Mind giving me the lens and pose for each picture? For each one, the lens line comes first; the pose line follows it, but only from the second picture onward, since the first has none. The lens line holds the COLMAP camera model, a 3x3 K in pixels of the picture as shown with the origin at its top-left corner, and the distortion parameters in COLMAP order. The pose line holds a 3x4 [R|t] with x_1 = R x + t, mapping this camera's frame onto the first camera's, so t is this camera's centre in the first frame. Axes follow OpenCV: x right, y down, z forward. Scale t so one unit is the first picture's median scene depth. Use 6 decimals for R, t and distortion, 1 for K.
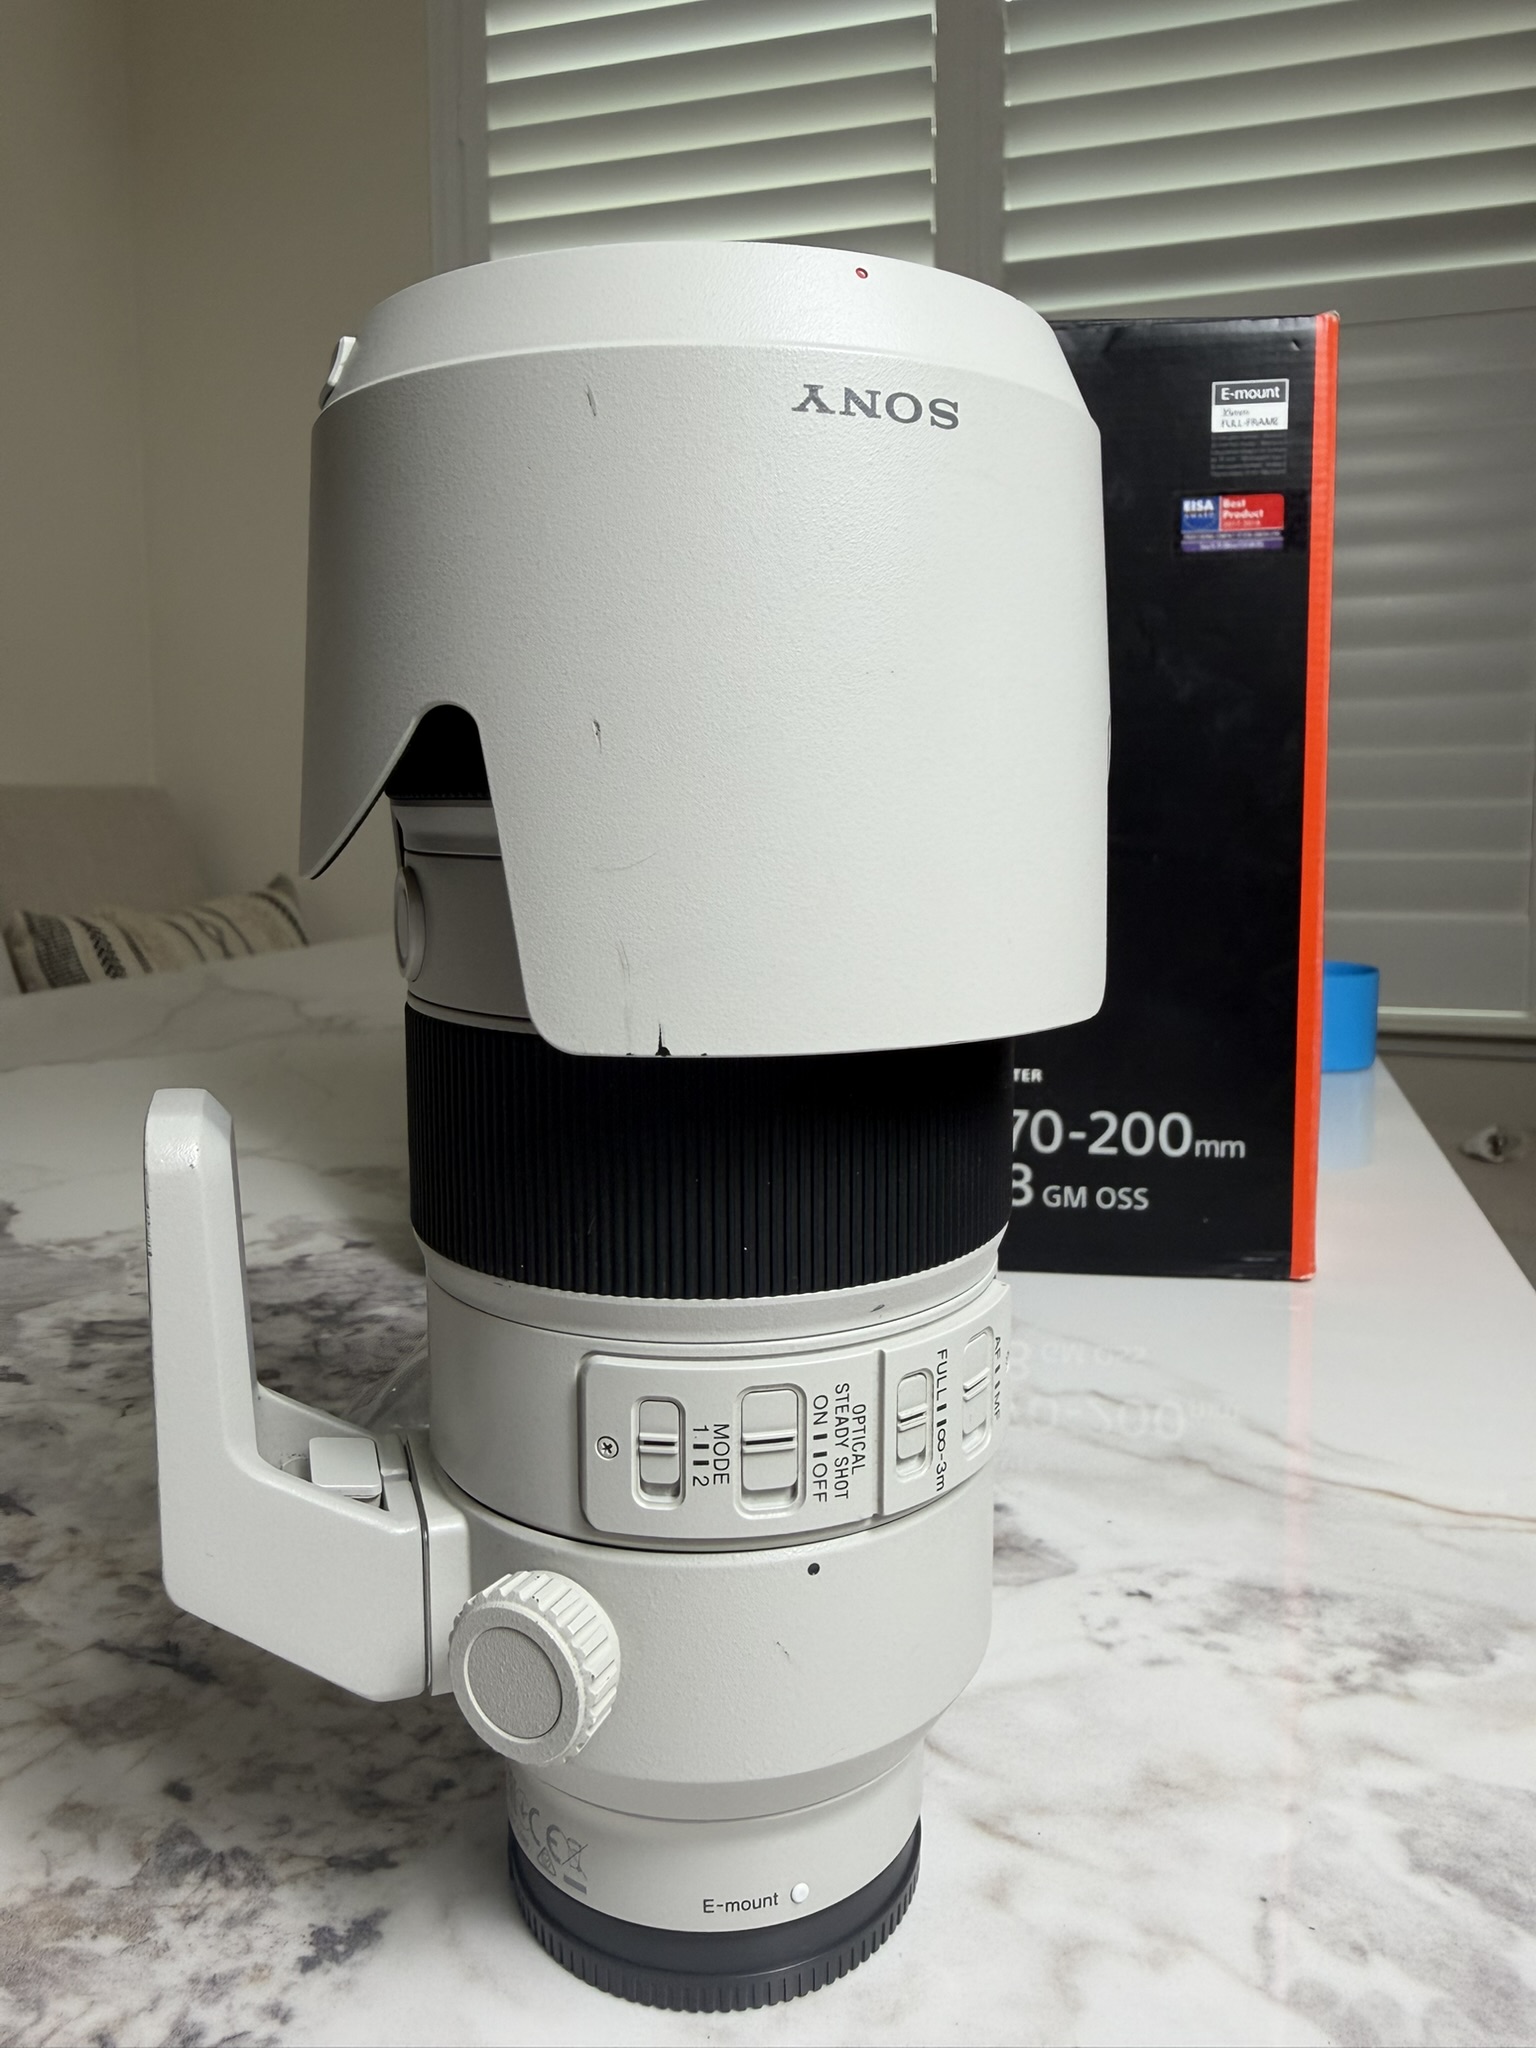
lens RADIAL K [[1489.5, 0, 763.7], [0, 1489.5, 919.8], [0, 0, 1]] dist [-0.026275, 0.024362]
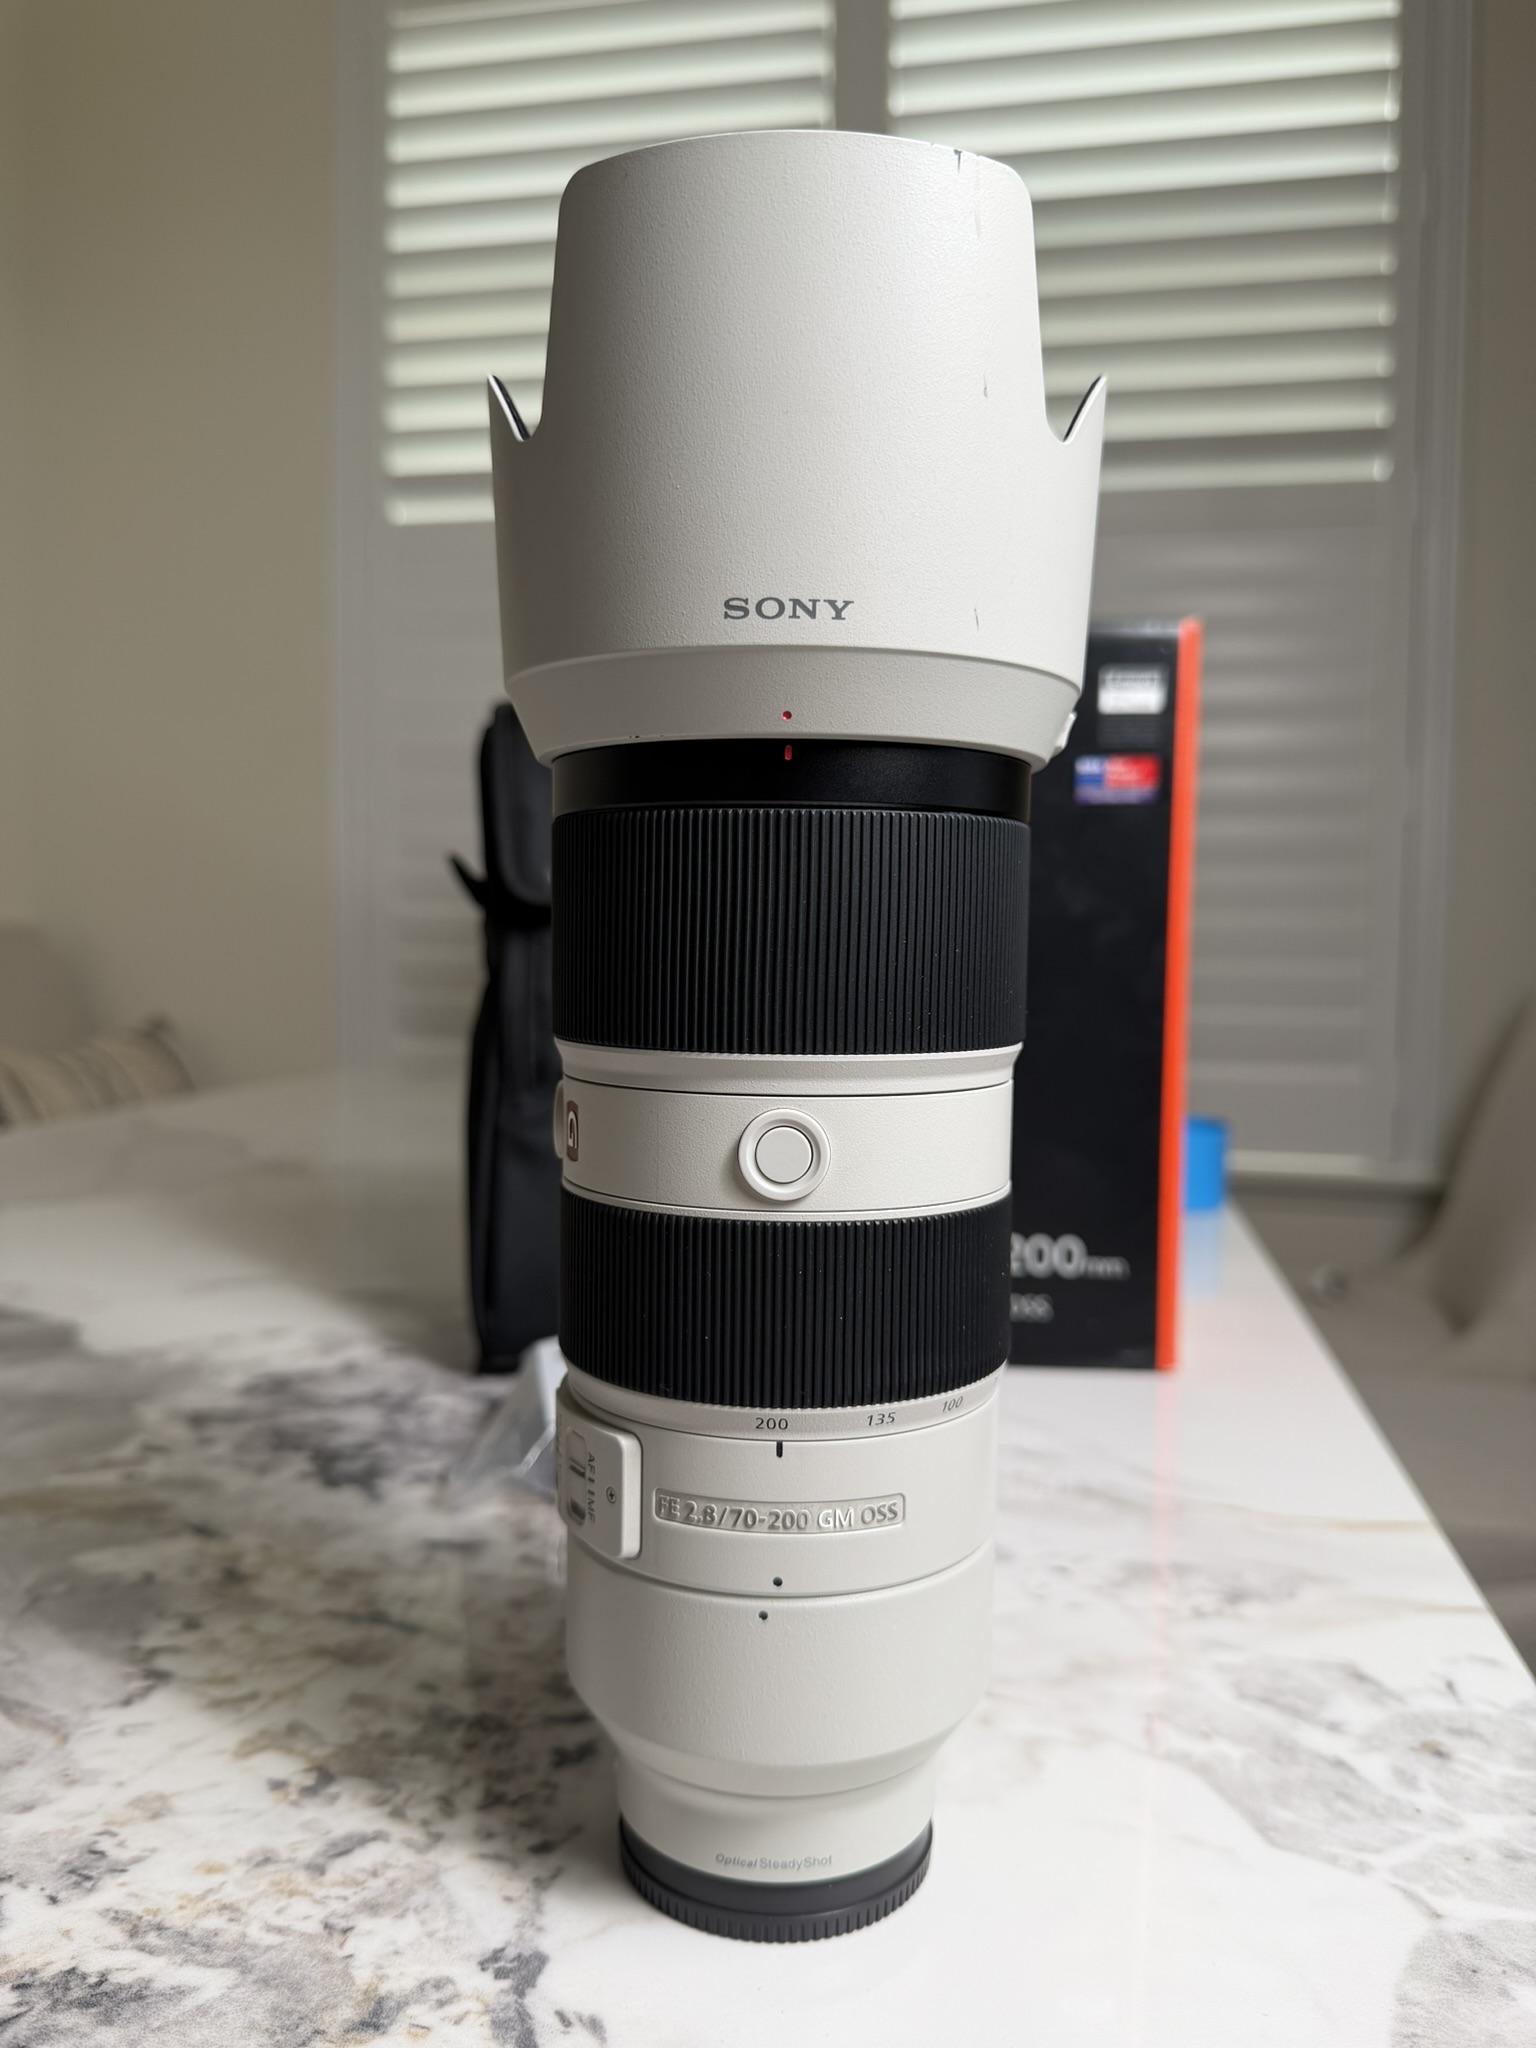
lens RADIAL K [[1530.4, 0, 768.9], [0, 1530.4, 1004.4], [0, 0, 1]] dist [-0.032747, -0.001597]
pose [[0.995225, 0.015155, 0.096423, -0.134398], [-0.011345, 0.999138, -0.039941, -0.019291], [-0.096945, 0.038656, 0.994539, -0.346013]]
